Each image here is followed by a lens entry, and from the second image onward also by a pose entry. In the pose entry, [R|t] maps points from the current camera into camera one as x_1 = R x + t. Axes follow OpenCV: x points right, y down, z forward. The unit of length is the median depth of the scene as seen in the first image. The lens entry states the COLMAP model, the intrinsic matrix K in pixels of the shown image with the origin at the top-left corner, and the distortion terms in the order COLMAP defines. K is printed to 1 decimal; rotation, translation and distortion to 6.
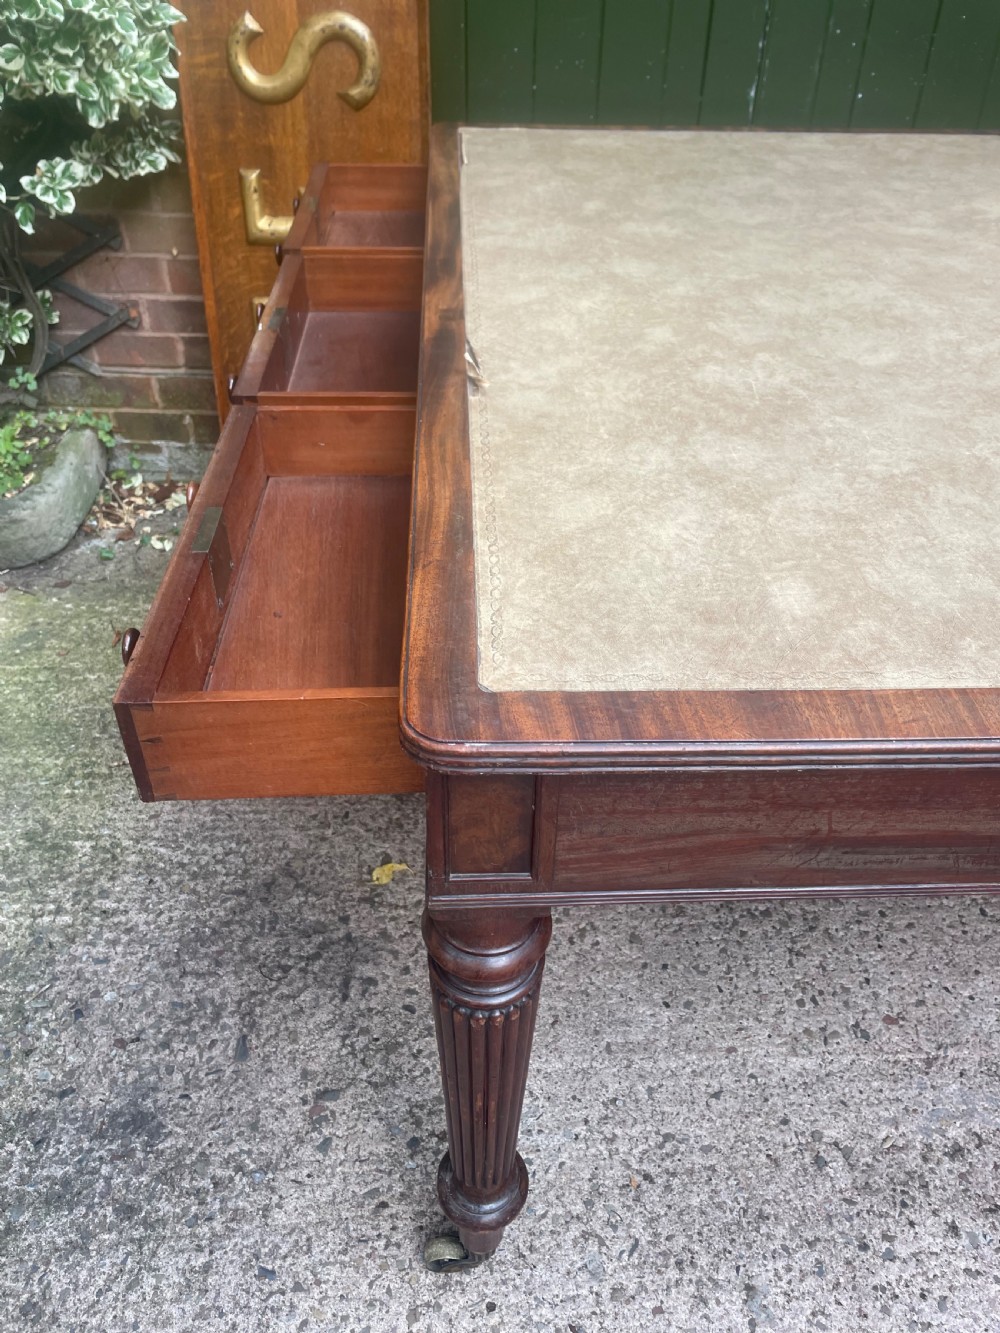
lens RADIAL K [[1015.0, 0, 515.1], [0, 1015.0, 658.1], [0, 0, 1]] dist [0.082406, -0.112798]
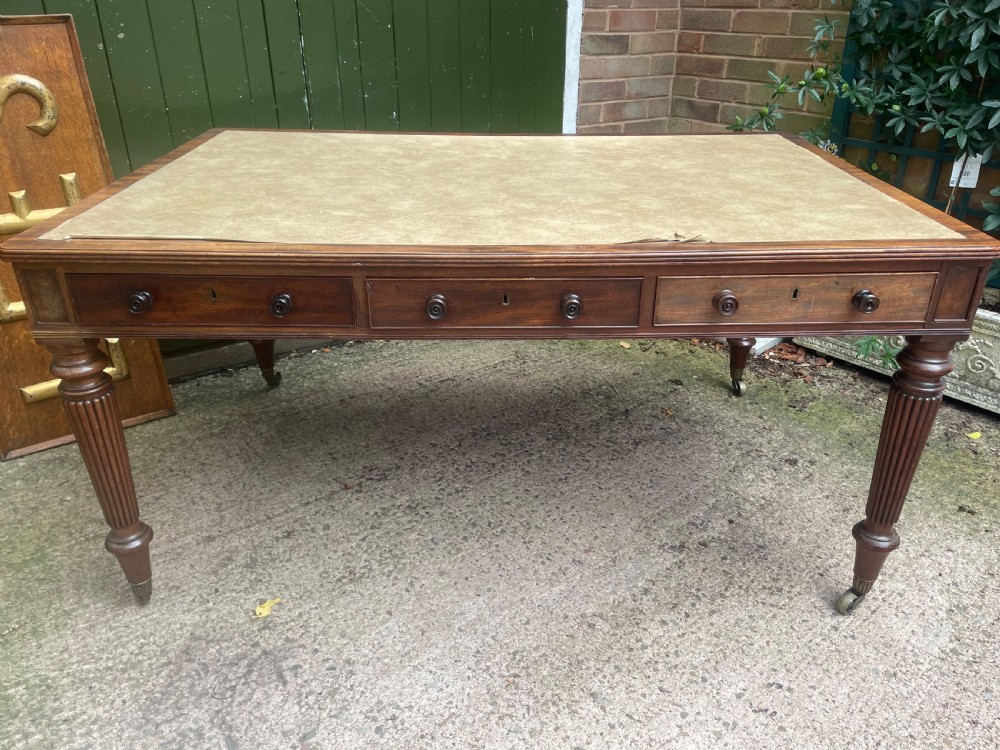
lens RADIAL K [[761.5, 0, 514.3], [0, 761.5, 379.4], [0, 0, 1]] dist [0.082406, -0.112798]
pose [[0.832462, -0.269562, 0.484091, -0.310774], [0.349041, 0.933658, -0.080325, 0.134434], [-0.430323, 0.235835, 0.871323, -0.184261]]
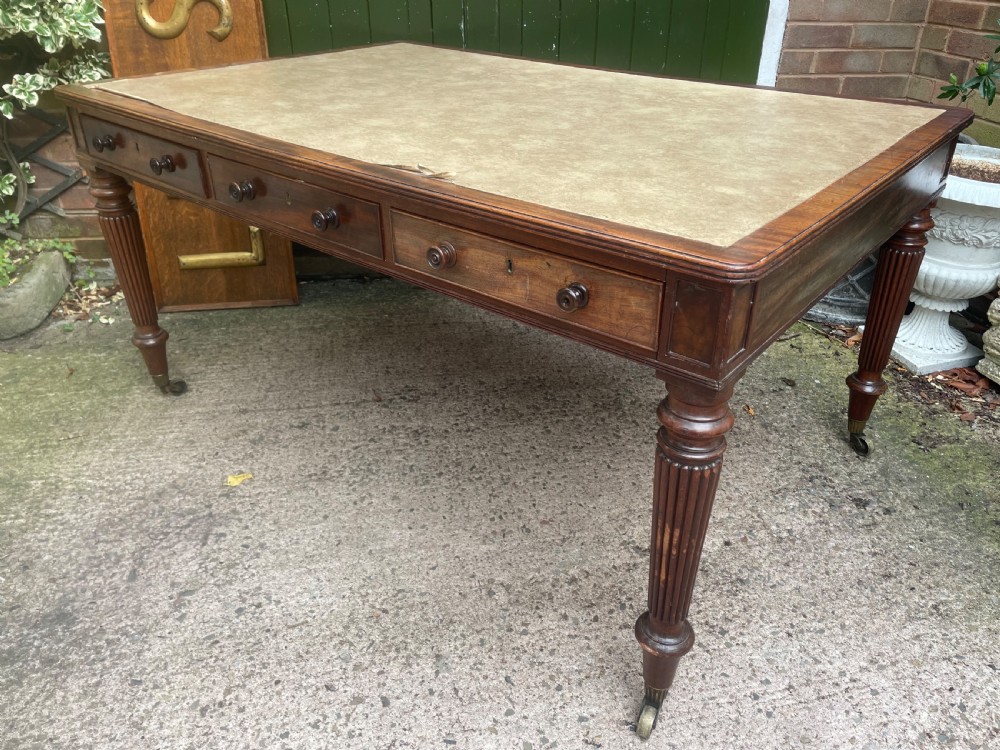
lens RADIAL K [[761.5, 0, 513.9], [0, 761.5, 368.2], [0, 0, 1]] dist [0.082406, -0.112798]
pose [[0.992459, -0.075192, 0.096808, 0.215566], [0.088104, 0.986663, -0.136874, 0.271391], [-0.085225, 0.144371, 0.985847, -0.252908]]
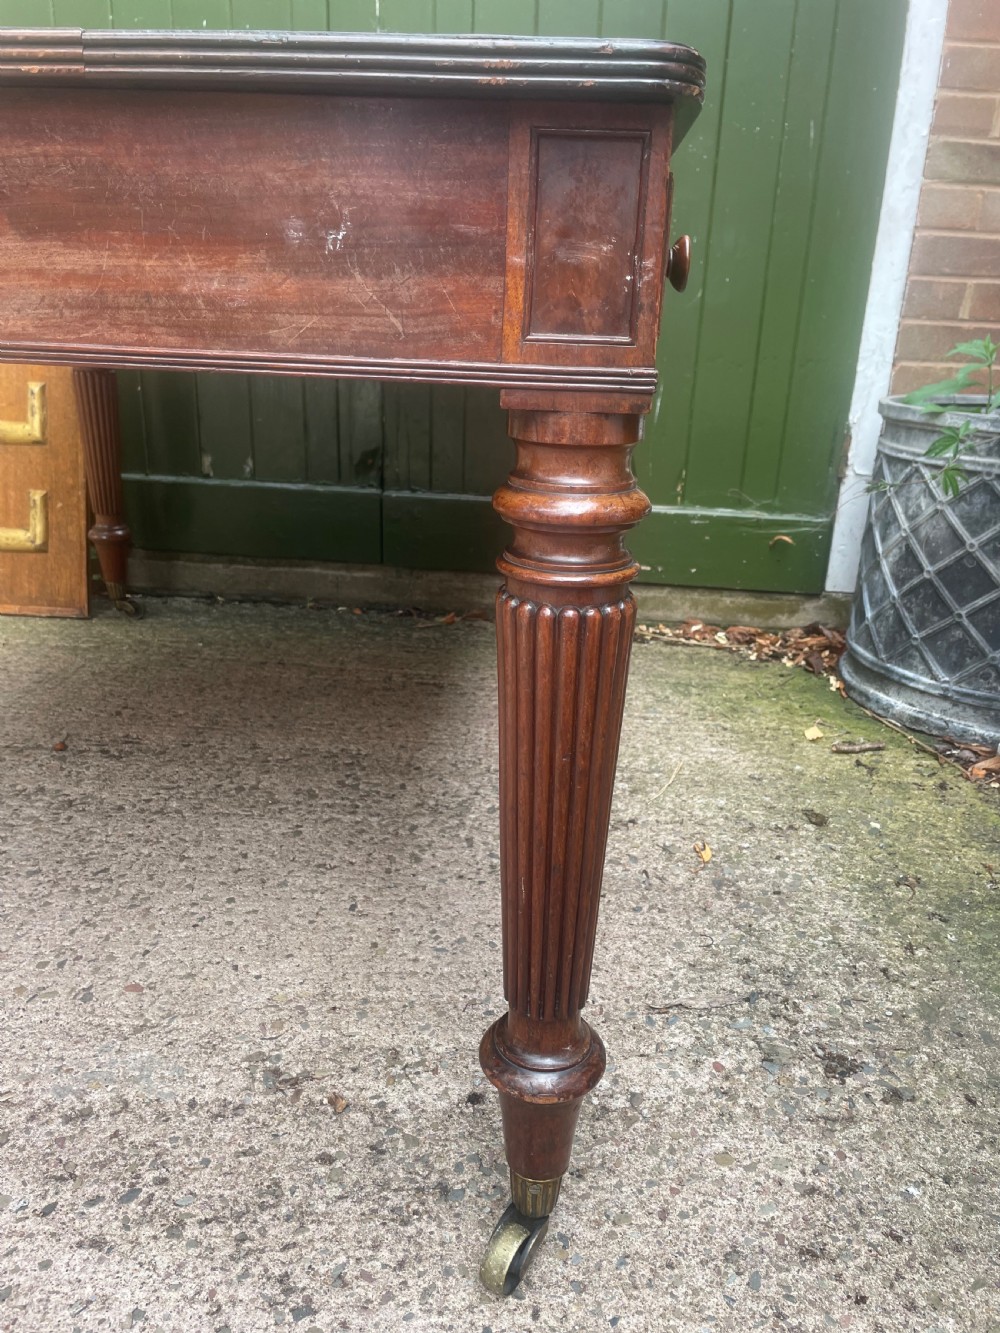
lens RADIAL K [[1015.0, 0, 516.6], [0, 1015.0, 665.8], [0, 0, 1]] dist [0.082406, -0.112798]
pose [[0.994413, 0.046695, -0.094668, 0.725345], [-0.074797, 0.944528, -0.319799, 0.350471], [0.074483, 0.325093, 0.942744, 0.192080]]
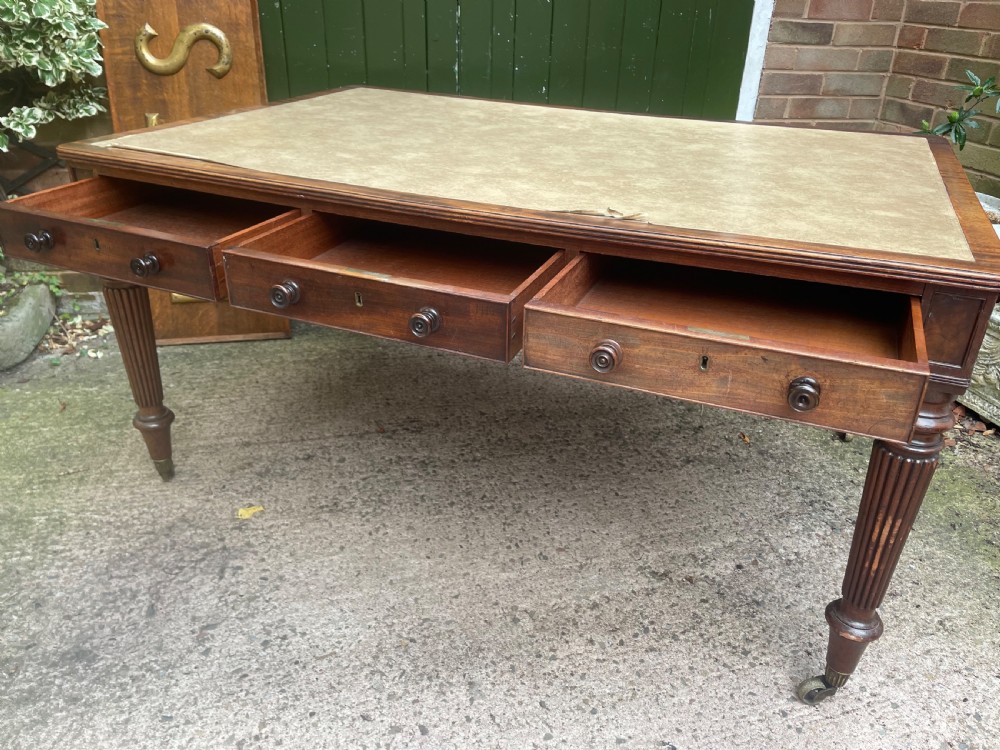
lens RADIAL K [[761.5, 0, 508.5], [0, 761.5, 369.9], [0, 0, 1]] dist [0.082406, -0.112798]
pose [[0.984519, -0.075335, 0.158264, 0.104106], [0.102993, 0.979244, -0.174564, 0.274509], [-0.141828, 0.188162, 0.971844, -0.267593]]
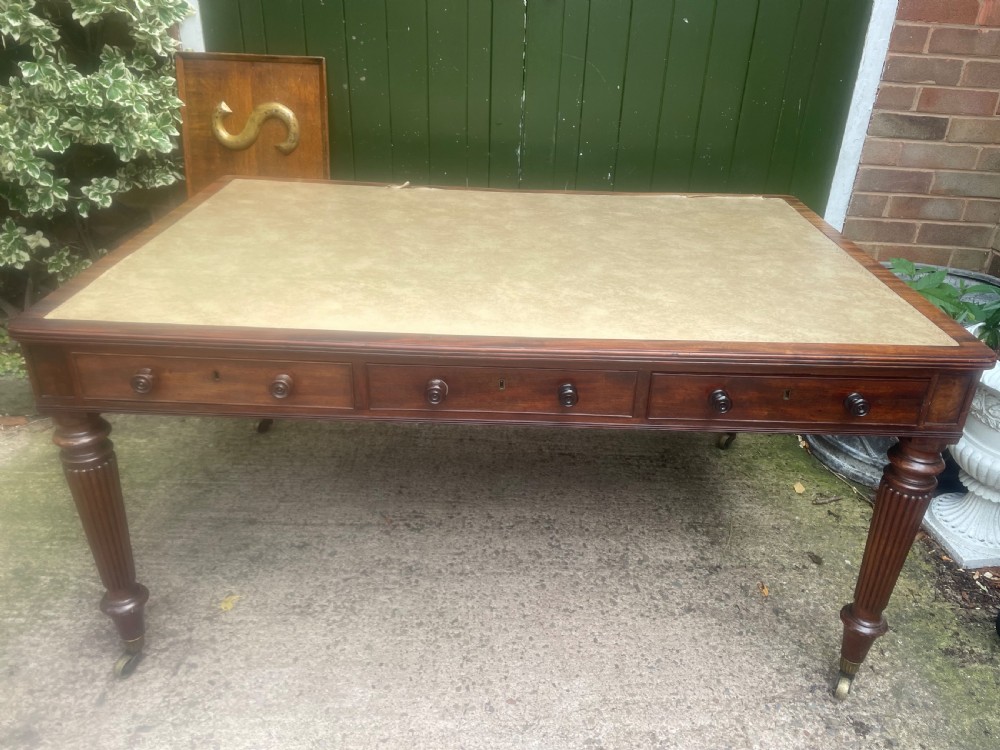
lens RADIAL K [[761.5, 0, 511.7], [0, 761.5, 374.1], [0, 0, 1]] dist [0.082406, -0.112798]
pose [[0.999007, 0.030793, -0.032192, 0.390071], [-0.036272, 0.981786, -0.186496, 0.077755], [0.025863, 0.187478, 0.981928, -0.263911]]
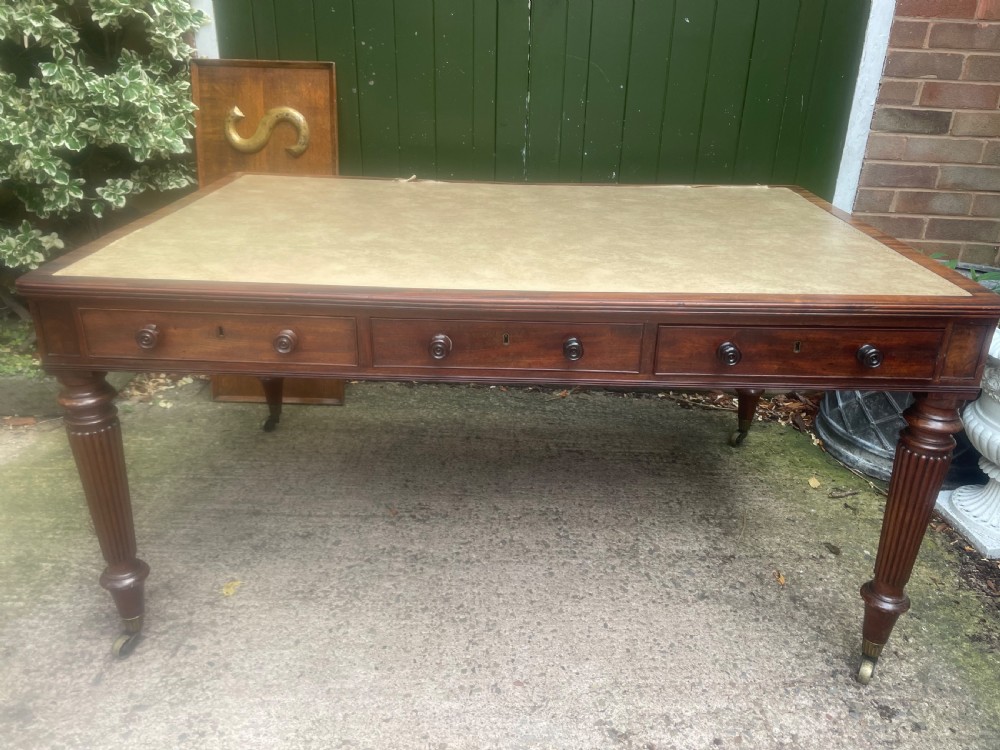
lens RADIAL K [[761.5, 0, 504.0], [0, 761.5, 366.3], [0, 0, 1]] dist [0.082406, -0.112798]
pose [[0.998191, 0.022556, -0.055723, 0.398194], [-0.035931, 0.967005, -0.252212, 0.185994], [0.048195, 0.253758, 0.966066, -0.228925]]
